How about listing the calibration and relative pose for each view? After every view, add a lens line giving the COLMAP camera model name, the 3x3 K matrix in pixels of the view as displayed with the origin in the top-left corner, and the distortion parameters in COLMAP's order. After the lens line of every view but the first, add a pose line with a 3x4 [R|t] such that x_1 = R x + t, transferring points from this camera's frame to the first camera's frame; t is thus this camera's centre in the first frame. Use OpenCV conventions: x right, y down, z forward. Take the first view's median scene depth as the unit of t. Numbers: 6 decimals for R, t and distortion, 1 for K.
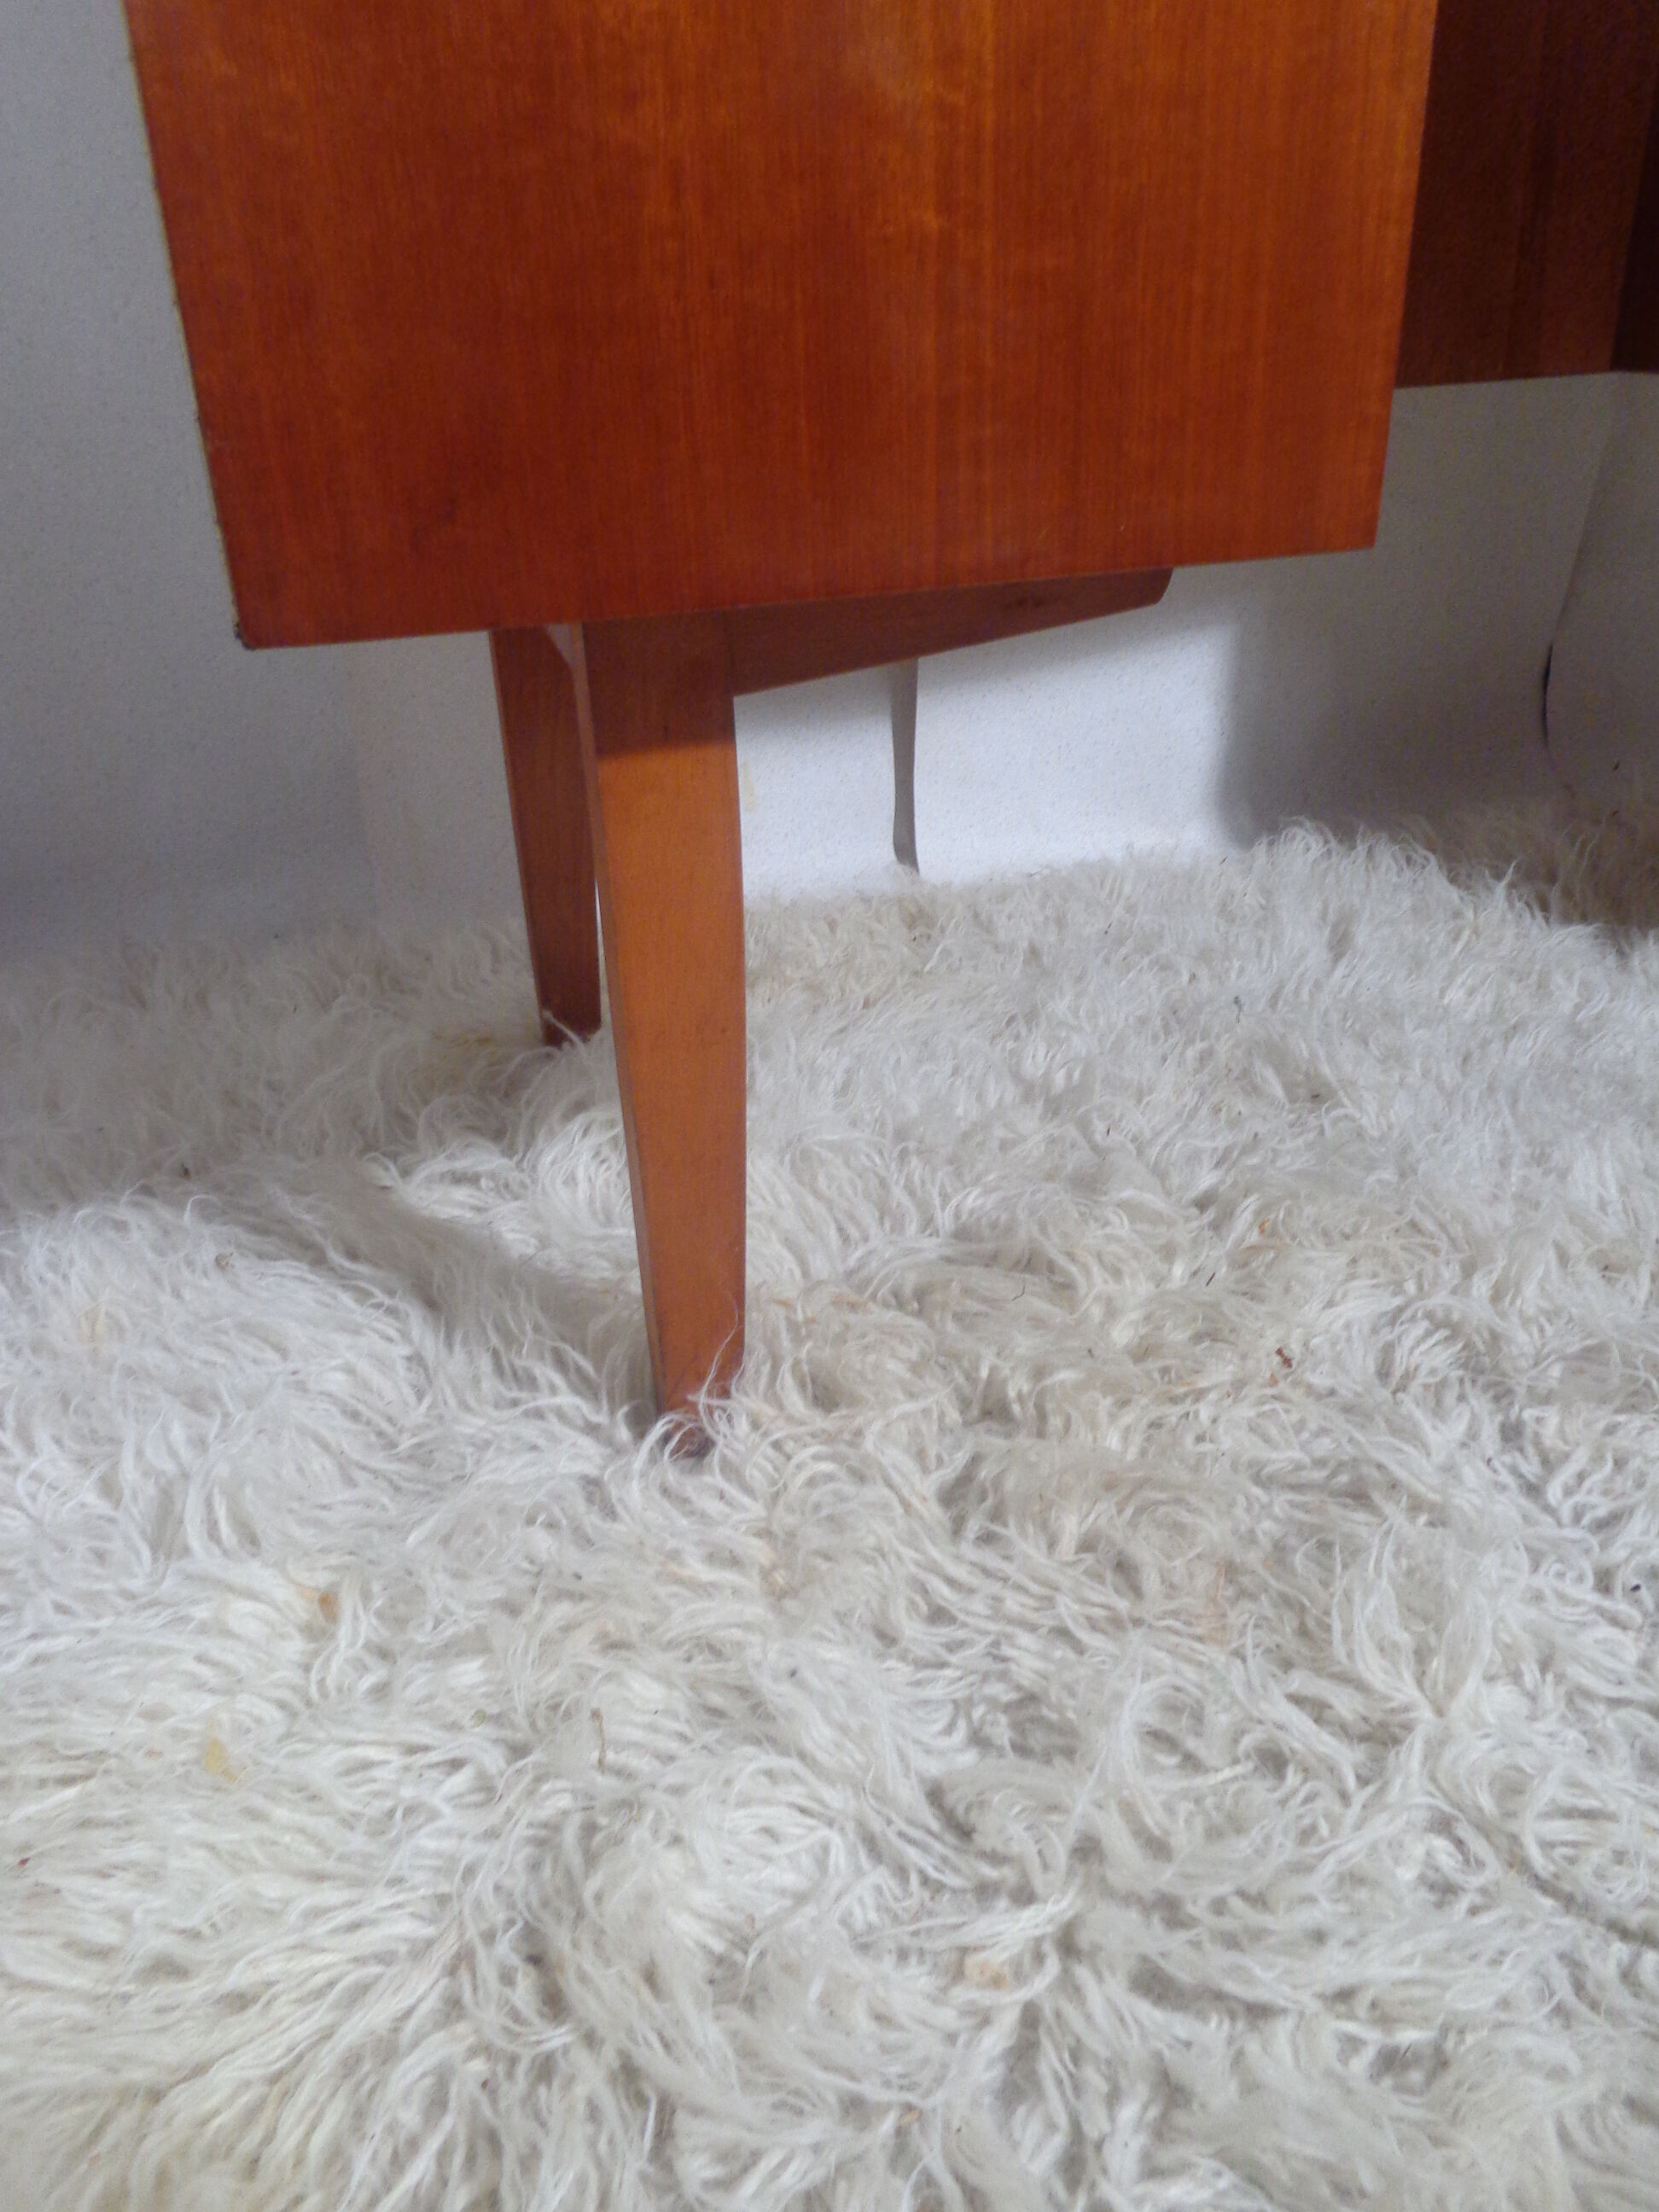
lens RADIAL K [[1618.6, 0, 821.7], [0, 1618.6, 1108.6], [0, 0, 1]] dist [-0.021035, 0.004333]
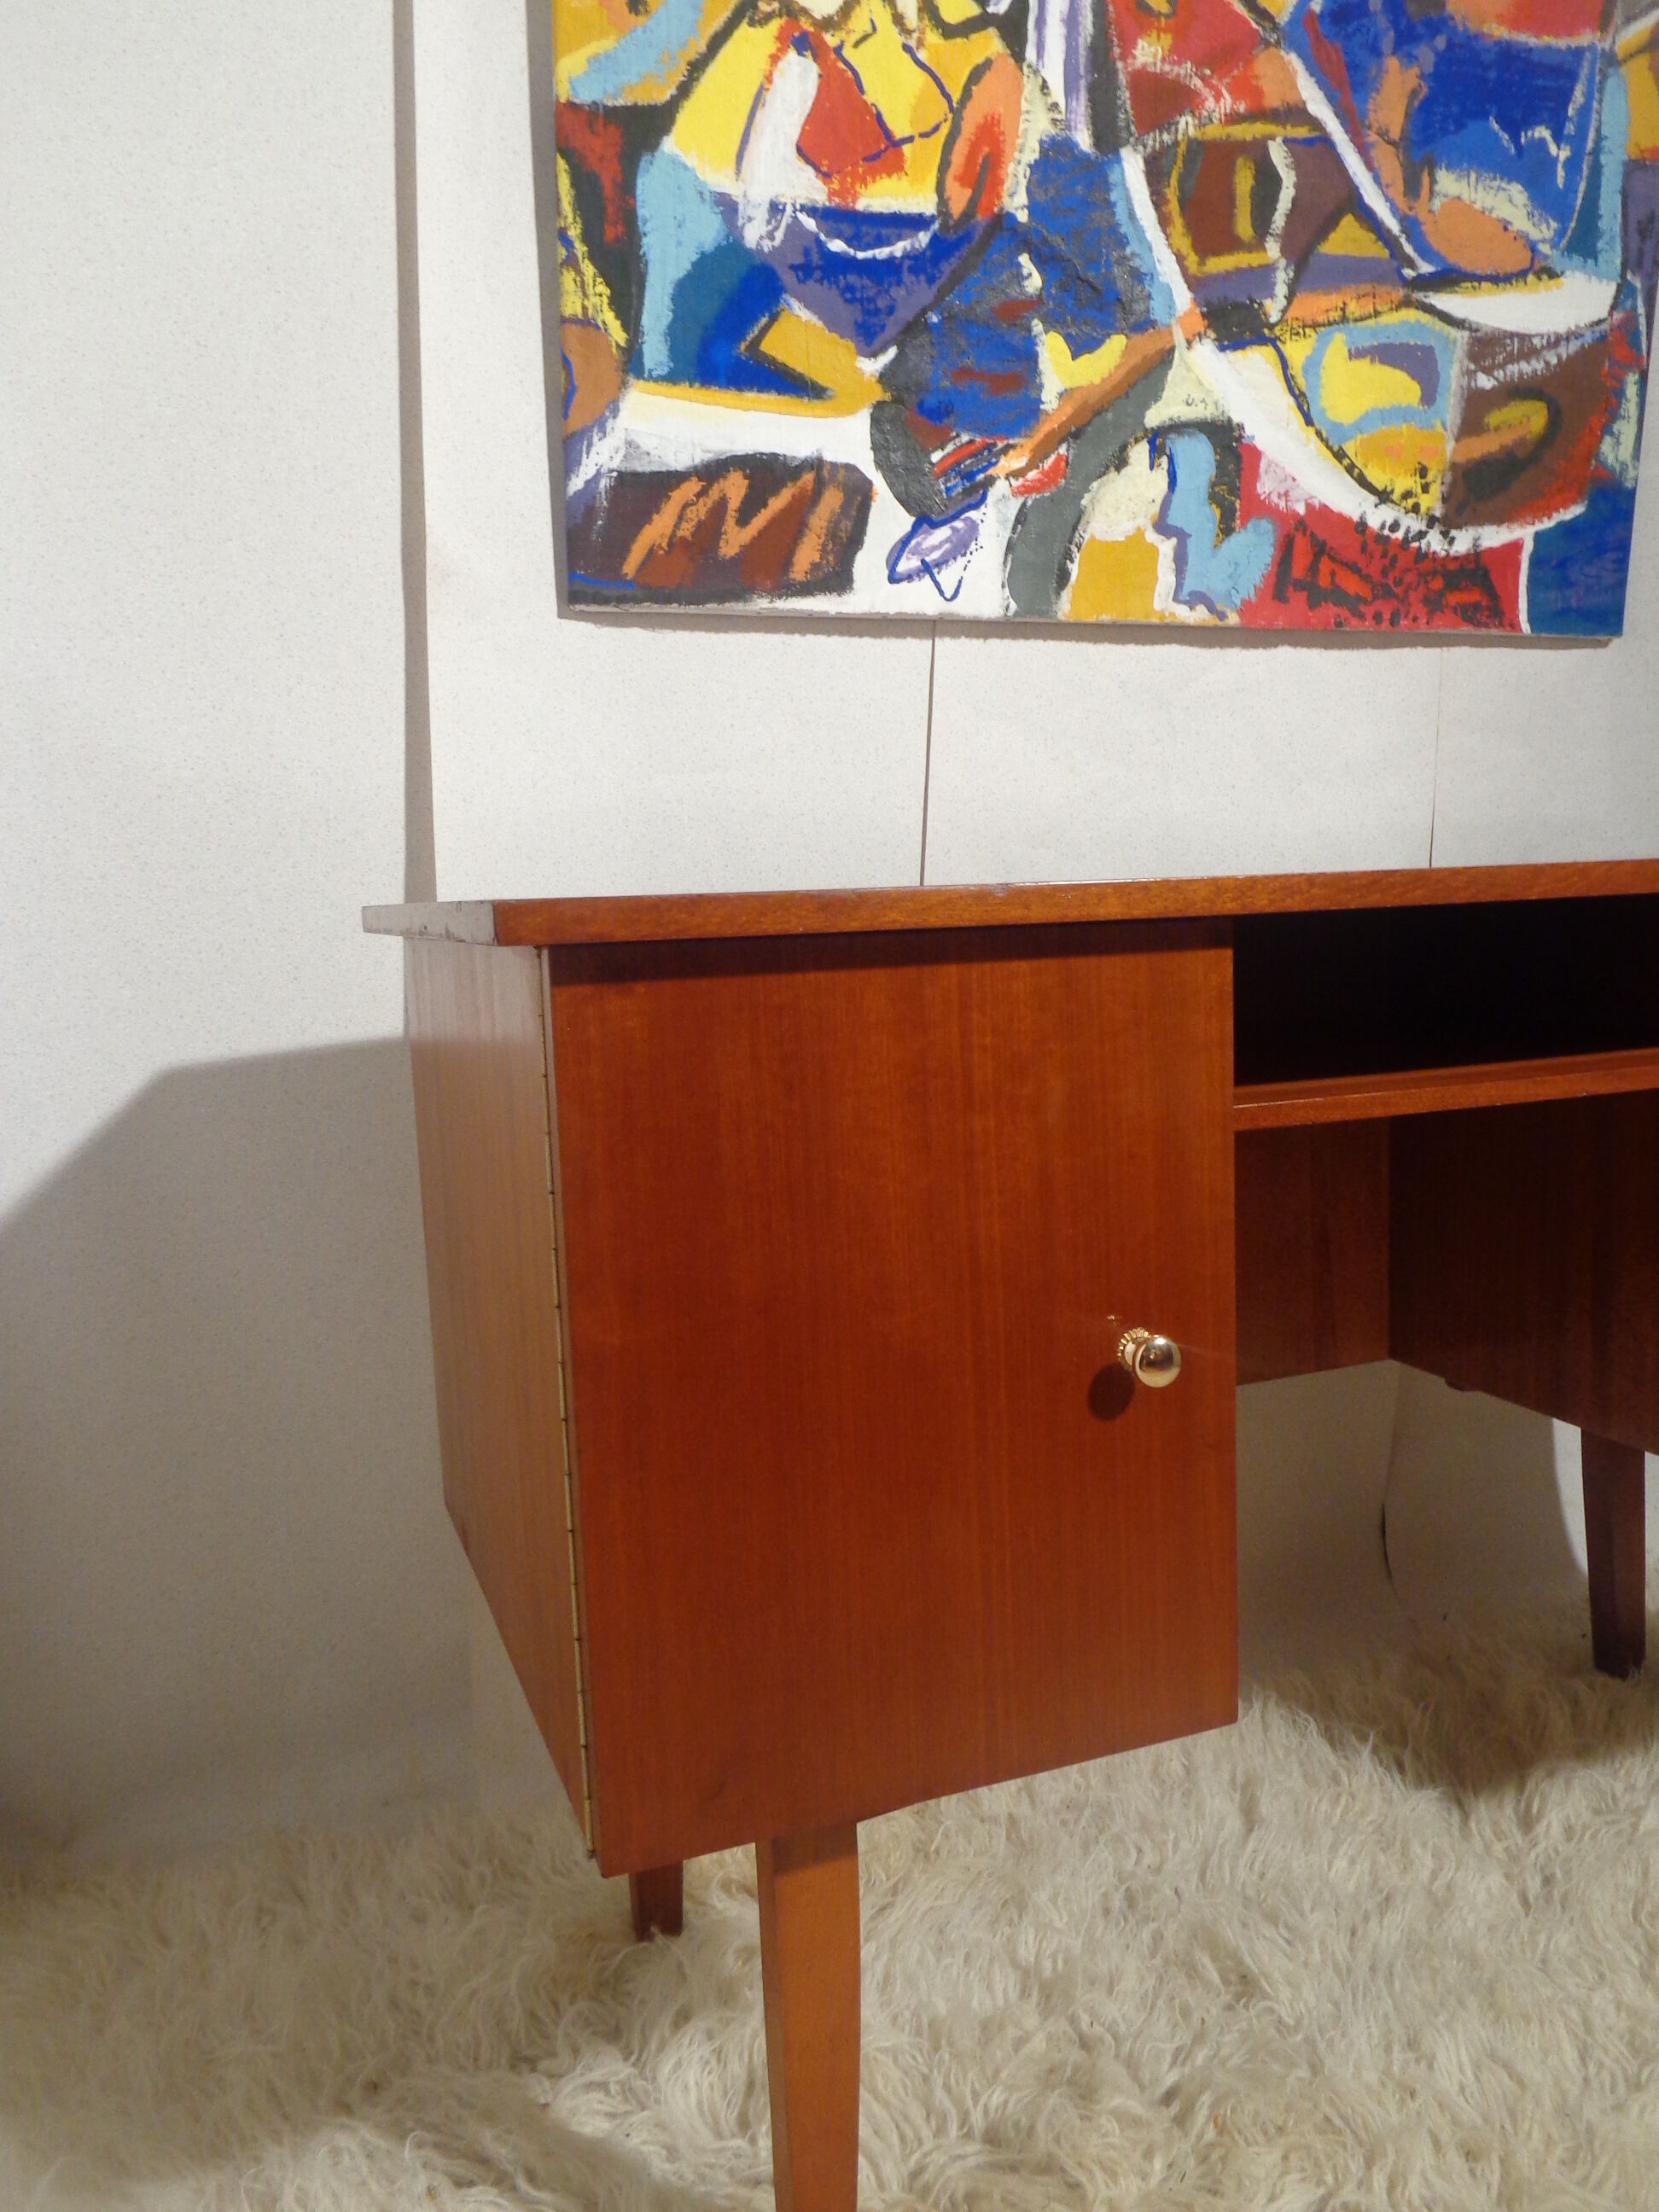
lens RADIAL K [[1614.8, 0, 829.5], [0, 1614.8, 1106.0], [0, 0, 1]] dist [-0.015636, -0.000891]
pose [[0.998009, -0.007189, 0.062660, -0.131966], [0.028905, 0.935143, -0.353088, -0.269390], [-0.056058, 0.354196, 0.933489, -0.555991]]
